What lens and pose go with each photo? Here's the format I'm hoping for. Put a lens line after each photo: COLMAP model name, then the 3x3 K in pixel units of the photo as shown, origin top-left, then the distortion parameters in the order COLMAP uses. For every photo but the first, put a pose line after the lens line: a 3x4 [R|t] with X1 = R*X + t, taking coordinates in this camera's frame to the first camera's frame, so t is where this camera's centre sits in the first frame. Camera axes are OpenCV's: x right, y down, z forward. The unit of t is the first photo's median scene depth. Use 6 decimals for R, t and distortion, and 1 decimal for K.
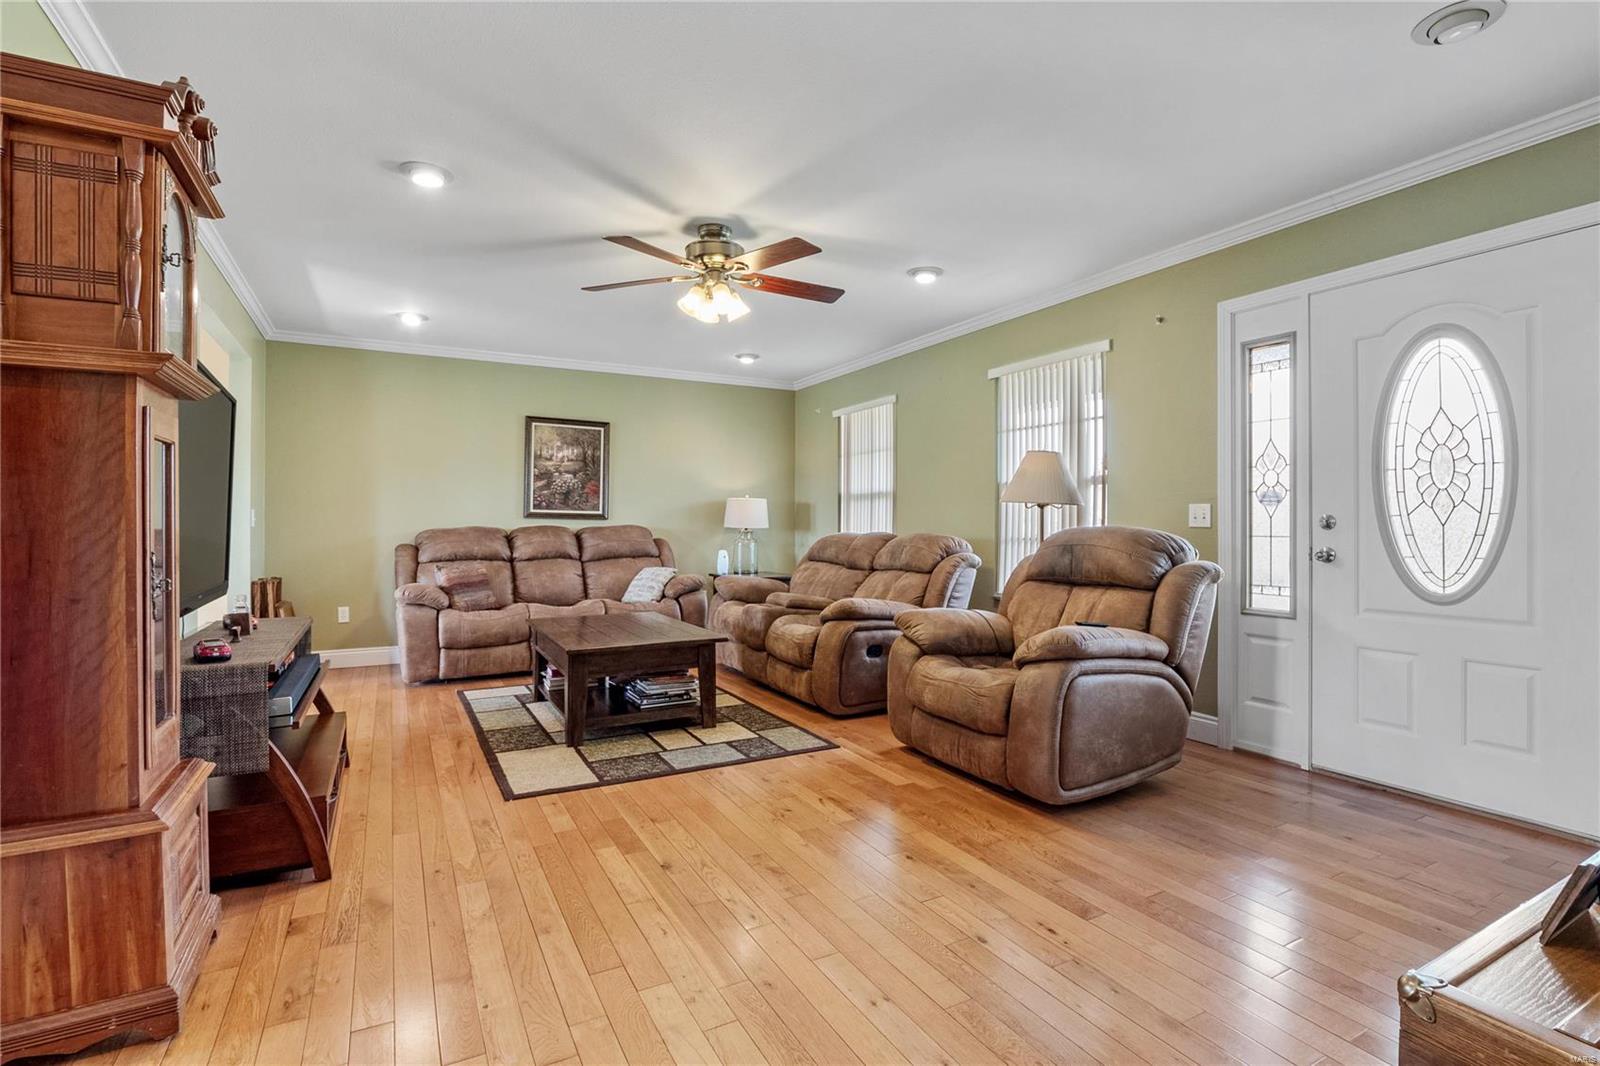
lens RADIAL K [[705.7, 0, 800.0], [0, 705.7, 533.0], [0, 0, 1]] dist [0.000264, -0.000084]
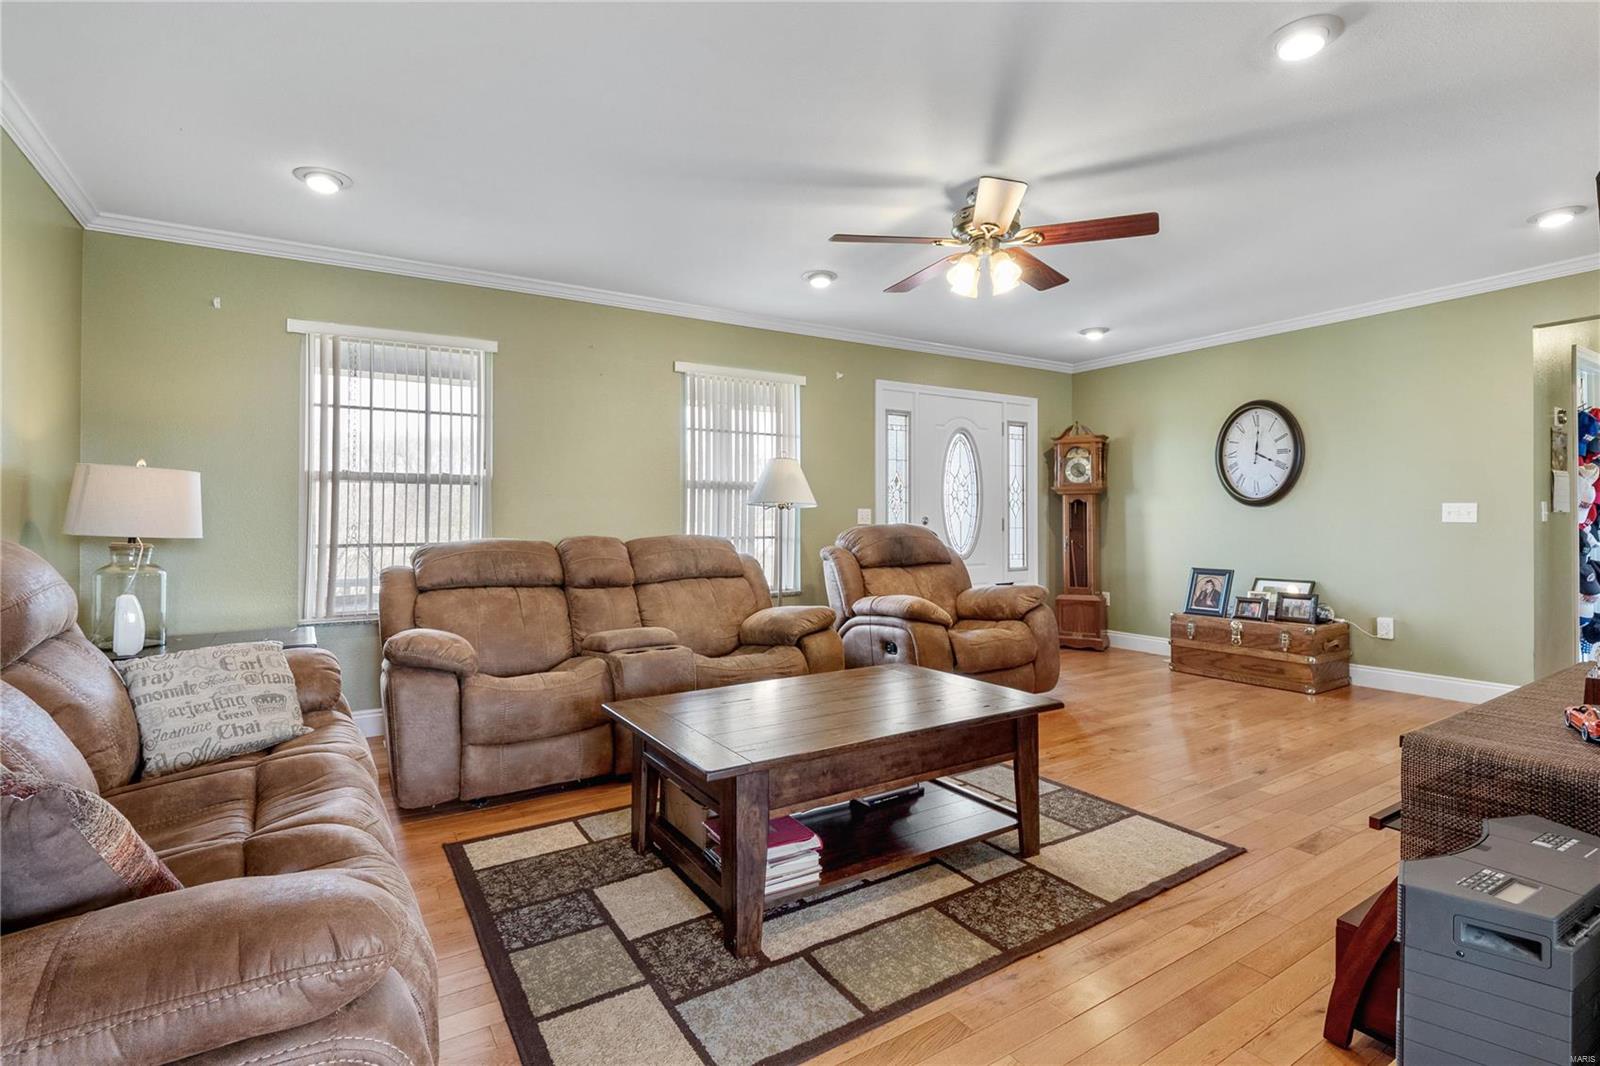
lens RADIAL K [[740.4, 0, 798.8], [0, 740.4, 512.9], [0, 0, 1]] dist [-0.003864, -0.000864]
pose [[-0.029591, 0.022425, 0.999310, -1.045596], [0.028377, 0.999364, -0.021586, -0.004235], [-0.999159, 0.027719, -0.030209, 1.270664]]
